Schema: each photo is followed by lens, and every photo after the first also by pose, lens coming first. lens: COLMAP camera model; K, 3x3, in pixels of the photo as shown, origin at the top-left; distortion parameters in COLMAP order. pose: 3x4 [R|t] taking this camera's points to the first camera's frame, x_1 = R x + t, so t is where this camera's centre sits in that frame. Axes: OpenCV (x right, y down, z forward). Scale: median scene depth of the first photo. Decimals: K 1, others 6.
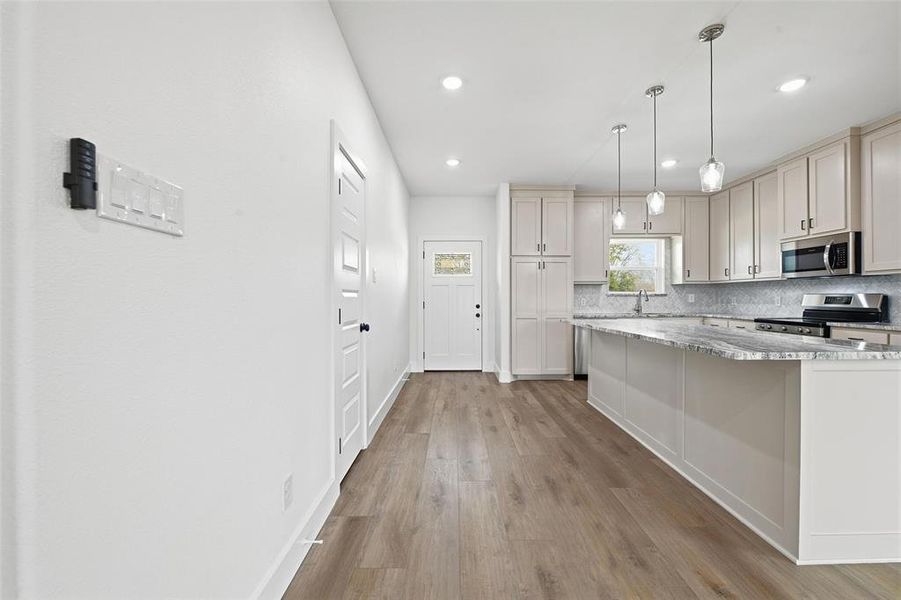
lens RADIAL K [[361.2, 0, 453.5], [0, 361.2, 298.3], [0, 0, 1]] dist [-0.005785, -0.001142]
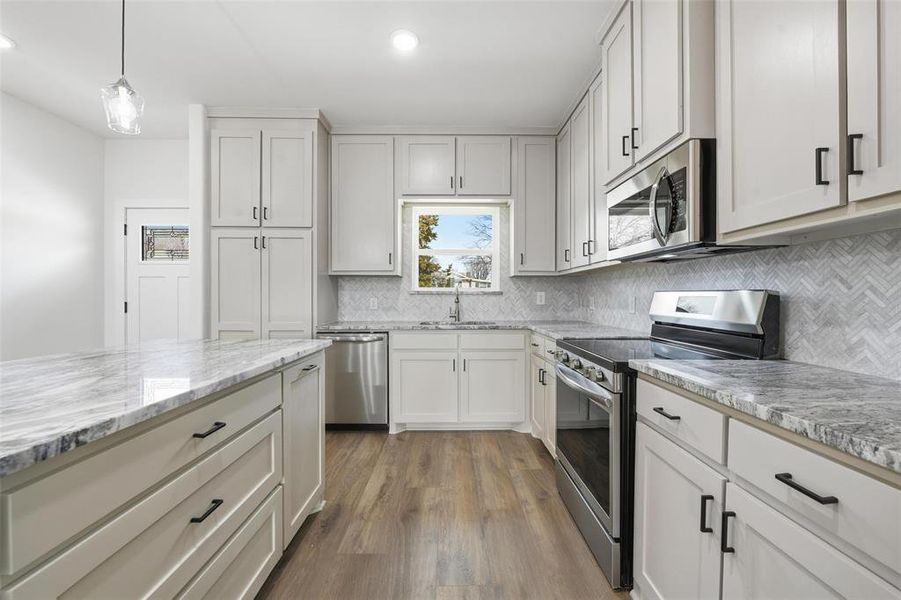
lens RADIAL K [[361.2, 0, 456.9], [0, 361.2, 296.4], [0, 0, 1]] dist [-0.005785, -0.001142]
pose [[0.999880, 0.003081, 0.015205, 0.751950], [-0.003042, 0.999992, -0.002587, -0.002403], [-0.015212, 0.002541, 0.999881, 0.531203]]
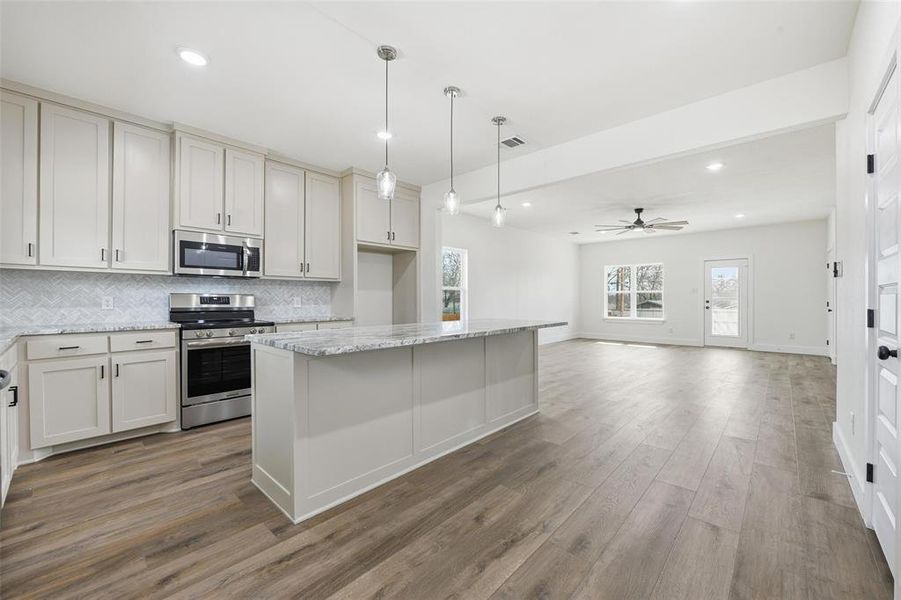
lens RADIAL K [[361.2, 0, 455.9], [0, 361.2, 298.9], [0, 0, 1]] dist [-0.005785, -0.001142]
pose [[-0.738916, 0.001117, 0.673797, -0.094282], [0.001805, 0.999998, 0.000322, 0.001860], [-0.673796, 0.001454, -0.738916, 1.288127]]
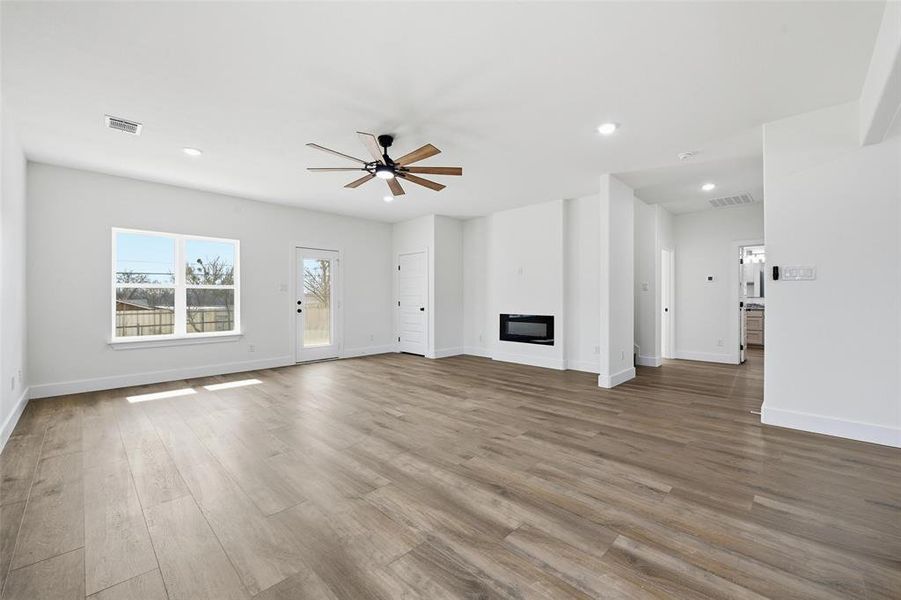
lens RADIAL K [[361.2, 0, 456.4], [0, 361.2, 297.9], [0, 0, 1]] dist [-0.005785, -0.001142]
pose [[-0.693829, -0.000419, -0.720140, 0.978686], [-0.000997, 0.999999, 0.000379, -0.001320], [0.720139, 0.000981, -0.693829, 0.238678]]
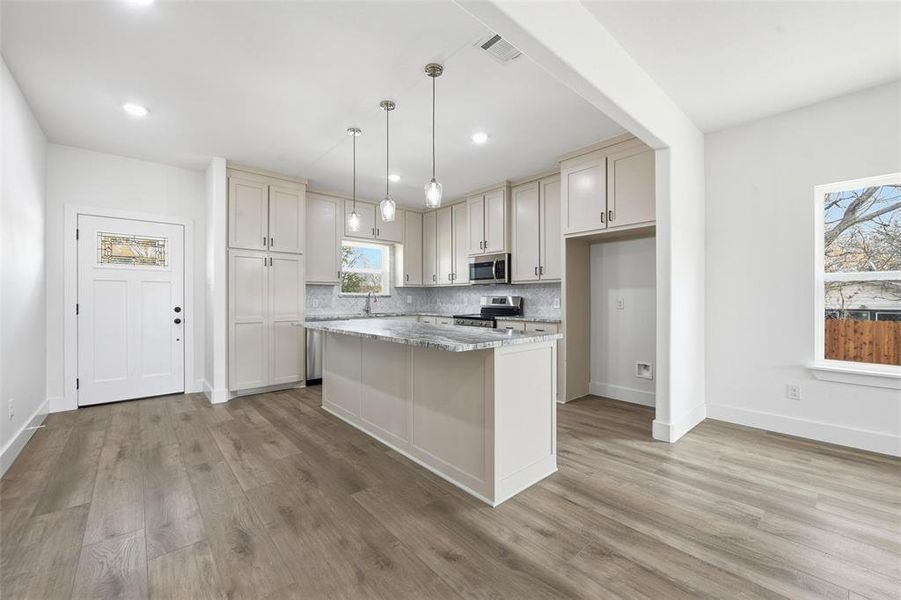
lens RADIAL K [[361.2, 0, 456.4], [0, 361.2, 299.8], [0, 0, 1]] dist [-0.005785, -0.001142]
pose [[0.745189, 0.000044, 0.666854, -0.001576], [-0.001277, 0.999998, 0.001361, -0.000767], [-0.666852, -0.001865, 0.745187, 0.051146]]
